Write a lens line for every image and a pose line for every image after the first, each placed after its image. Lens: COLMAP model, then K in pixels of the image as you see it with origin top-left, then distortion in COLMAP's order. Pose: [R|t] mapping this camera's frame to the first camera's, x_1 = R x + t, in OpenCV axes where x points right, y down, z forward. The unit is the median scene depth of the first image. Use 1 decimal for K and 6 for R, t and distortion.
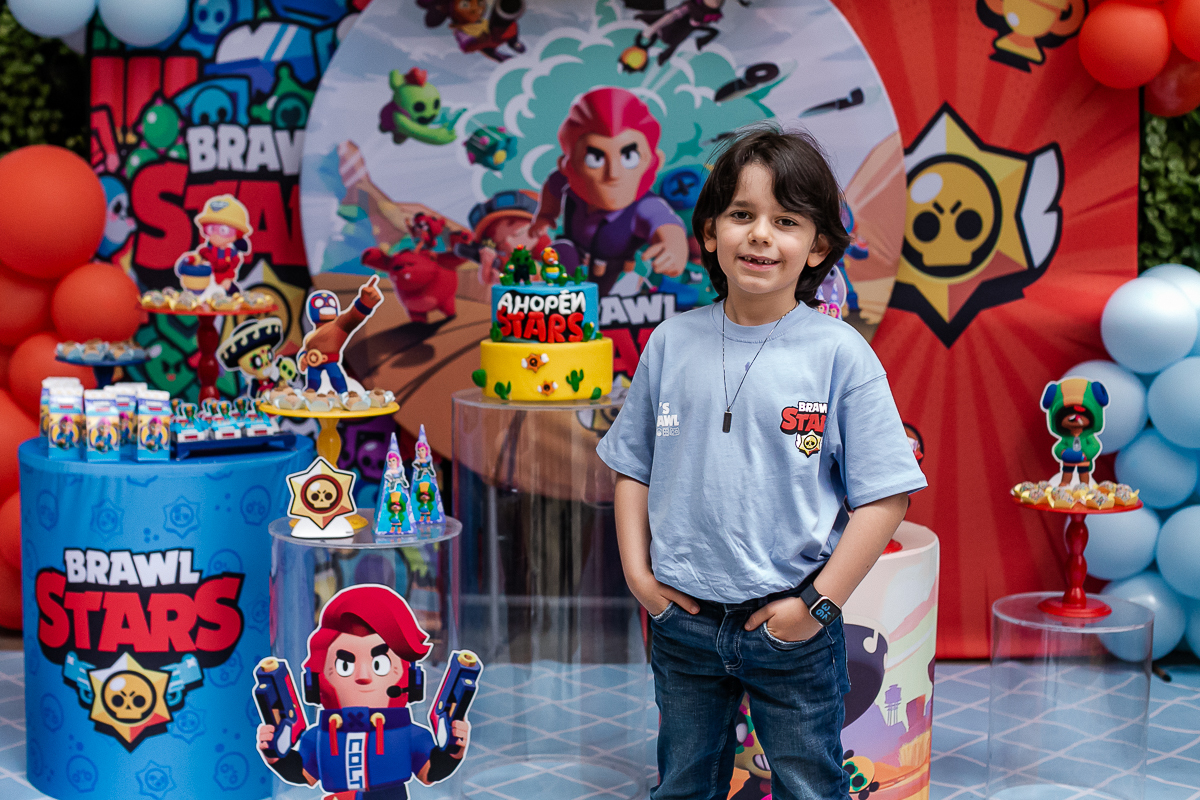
lens RADIAL K [[1877.1, 0, 573.6], [0, 1877.1, 373.9], [0, 0, 1]] dist [-0.162960, 0.242402]
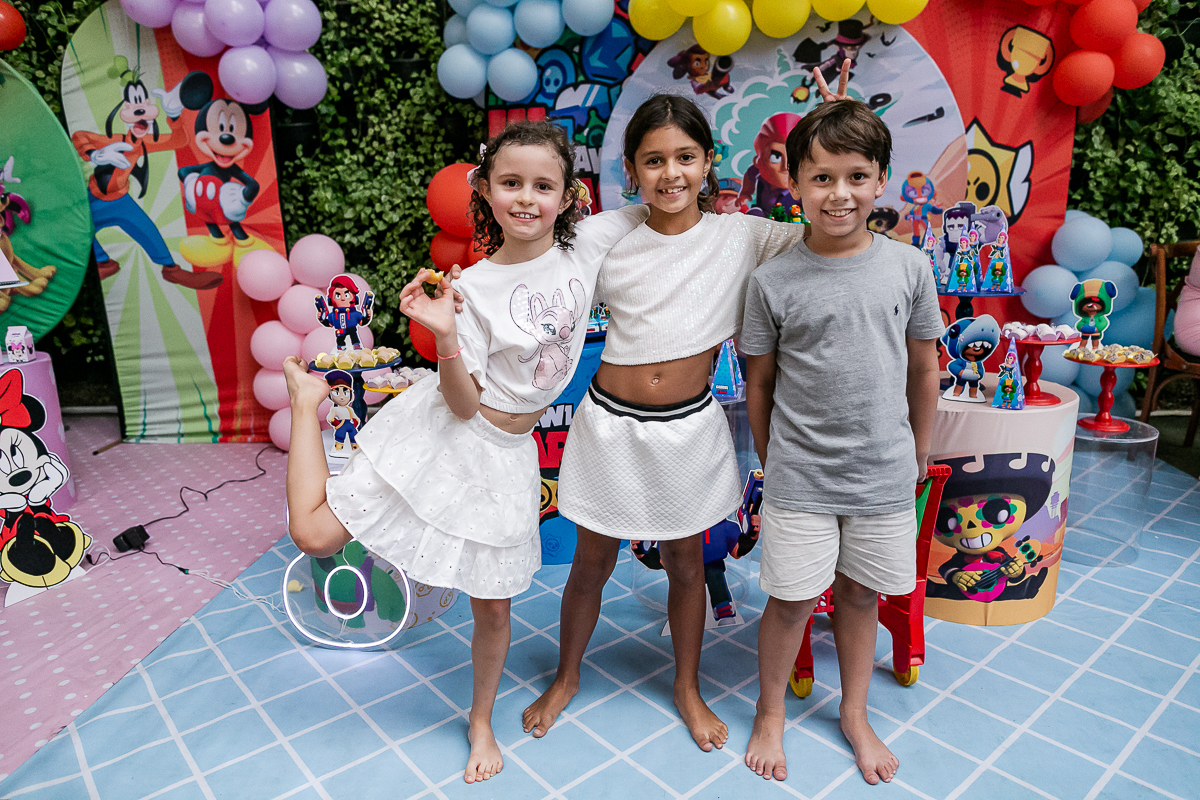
lens RADIAL K [[826.8, 0, 596.0], [0, 826.8, 399.0], [0, 0, 1]] dist [-0.051361, 0.047594]
pose [[0.997629, -0.015380, -0.067086, -0.105492], [0.024177, 0.990906, 0.132362, -0.001741], [0.064440, -0.133670, 0.988929, 0.235155]]
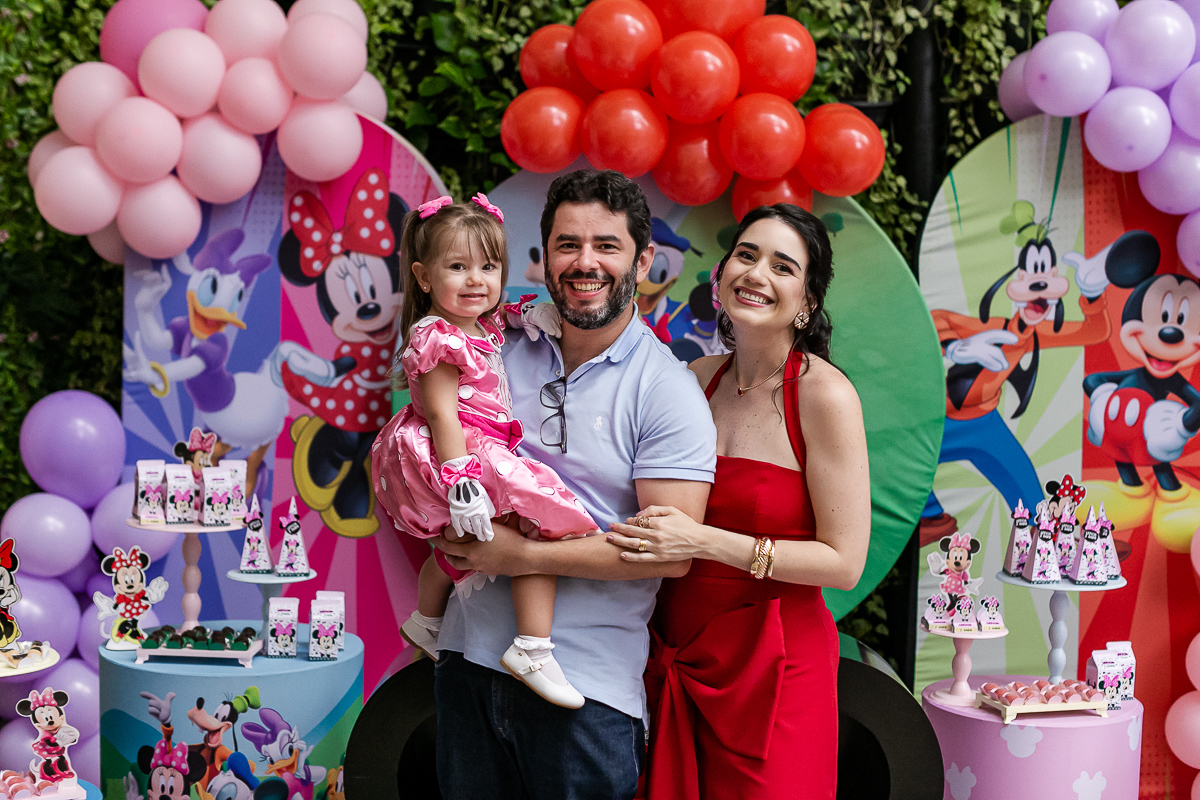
lens RADIAL K [[1761.4, 0, 584.2], [0, 1761.4, 398.8], [0, 0, 1]] dist [-0.214630, 0.513950]
pose [[0.999585, 0.011687, 0.026321, -0.890373], [-0.010458, 0.998870, -0.046368, -0.062085], [-0.026833, 0.046074, 0.998578, -0.018592]]
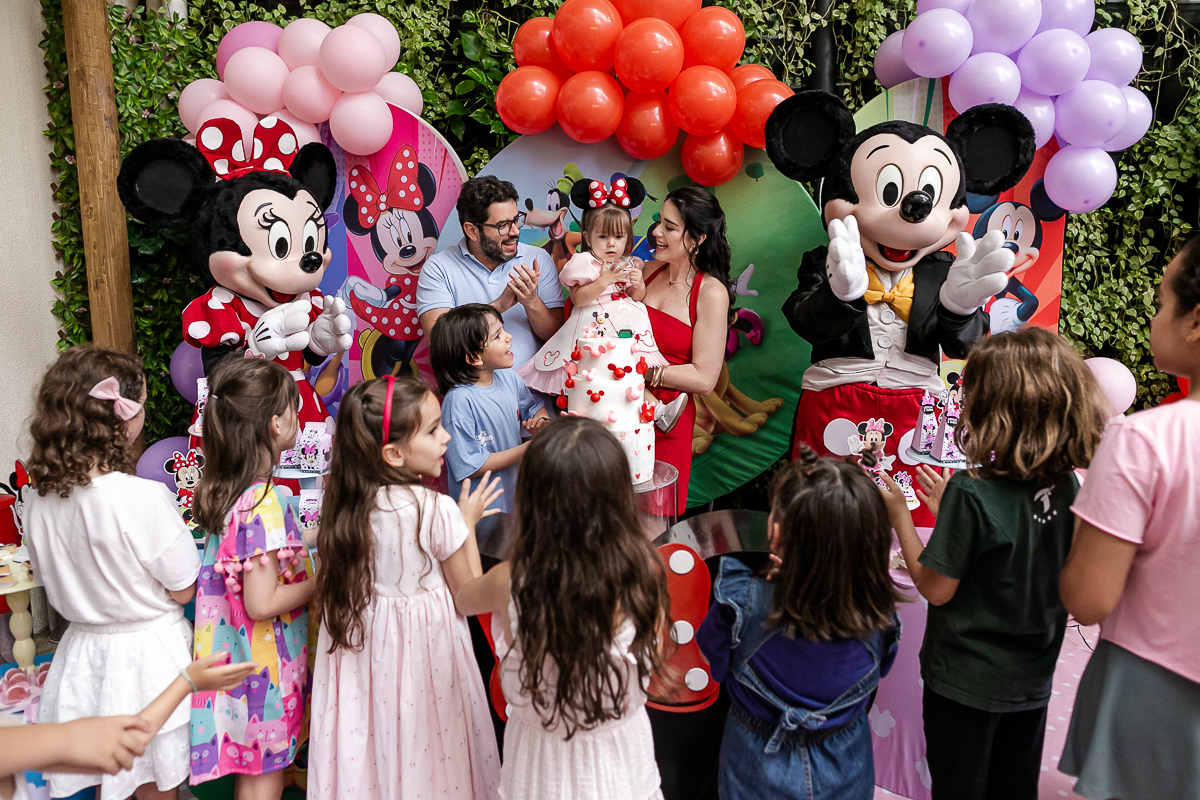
lens RADIAL K [[908.3, 0, 569.4], [0, 908.3, 372.0], [0, 0, 1]] dist [-0.039761, 0.006706]
pose [[0.999305, -0.018113, -0.032572, -0.844066], [0.019162, 0.999298, 0.032178, -0.085897], [0.031967, -0.032780, 0.998951, 0.300873]]
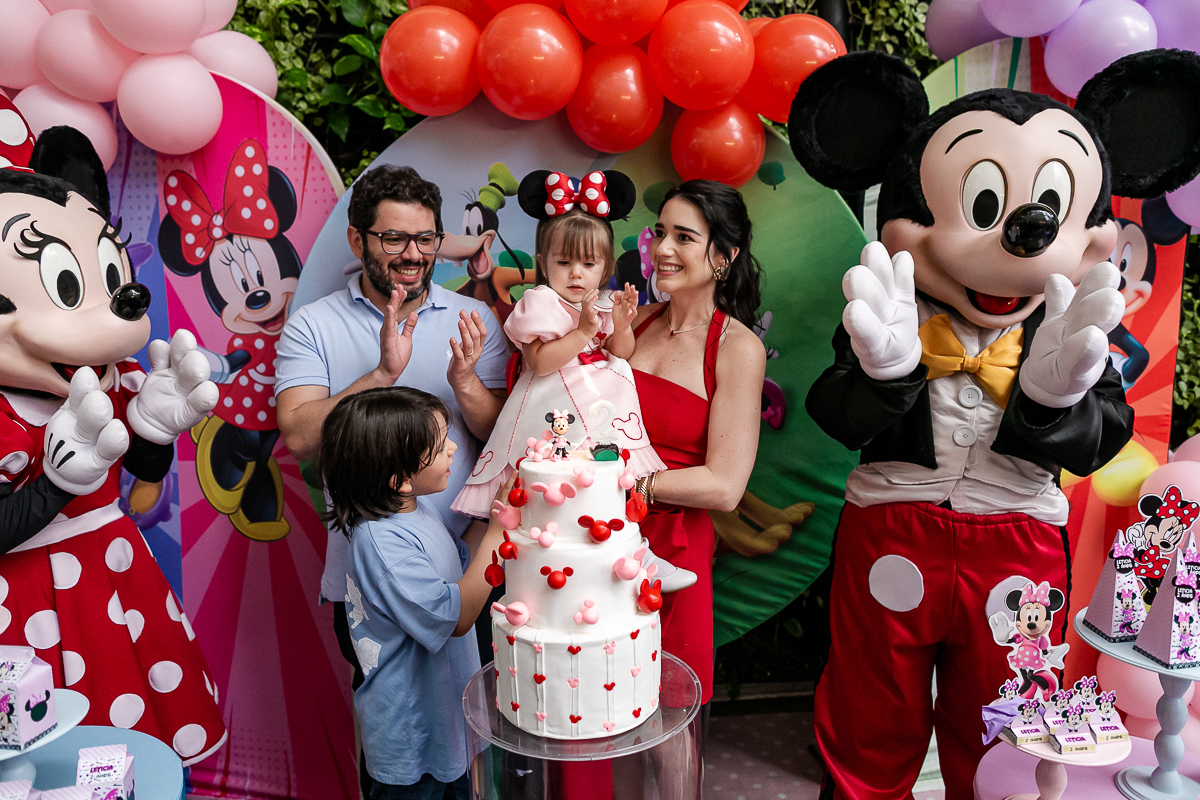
lens RADIAL K [[879.4, 0, 590.8], [0, 879.4, 406.6], [0, 0, 1]] dist [-0.050380, 0.049442]
pose [[0.996779, -0.044658, 0.066613, -0.851434], [0.041908, 0.998233, 0.042124, -0.117493], [-0.068377, -0.039196, 0.996889, 0.553086]]
